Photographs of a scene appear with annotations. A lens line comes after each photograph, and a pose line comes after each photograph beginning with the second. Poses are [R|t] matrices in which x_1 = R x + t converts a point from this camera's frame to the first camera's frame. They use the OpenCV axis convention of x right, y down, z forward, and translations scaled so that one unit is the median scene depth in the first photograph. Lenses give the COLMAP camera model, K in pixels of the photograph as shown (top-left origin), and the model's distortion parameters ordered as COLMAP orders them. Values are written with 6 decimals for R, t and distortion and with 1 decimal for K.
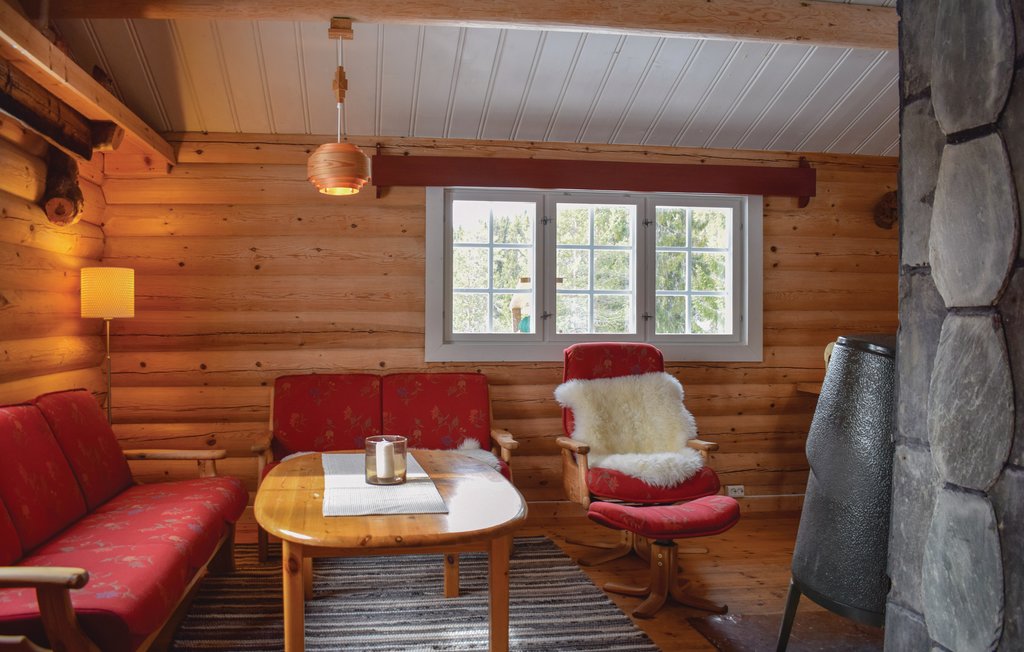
lens RADIAL K [[817.9, 0, 509.8], [0, 817.9, 379.9], [0, 0, 1]] dist [-0.013123, -0.002760]
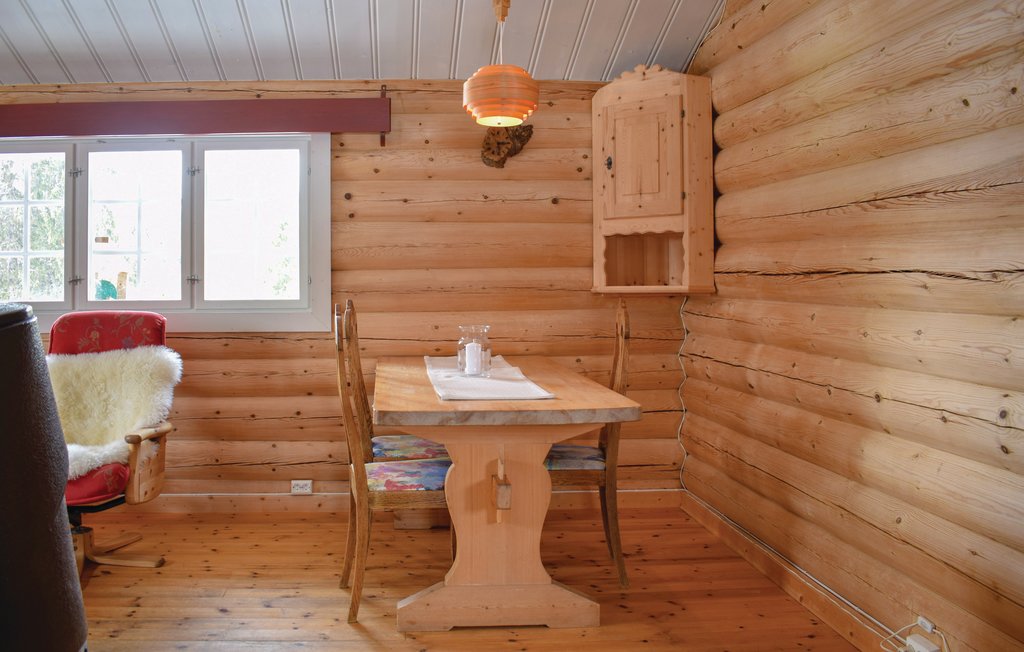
lens RADIAL K [[897.6, 0, 512.2], [0, 897.6, 326.4], [0, 0, 1]] dist [-0.050670, -0.013173]
pose [[0.991578, -0.006073, -0.129366, 0.610484], [0.003523, 0.999795, -0.019928, -0.008950], [0.129461, 0.019305, 0.991397, 0.119481]]
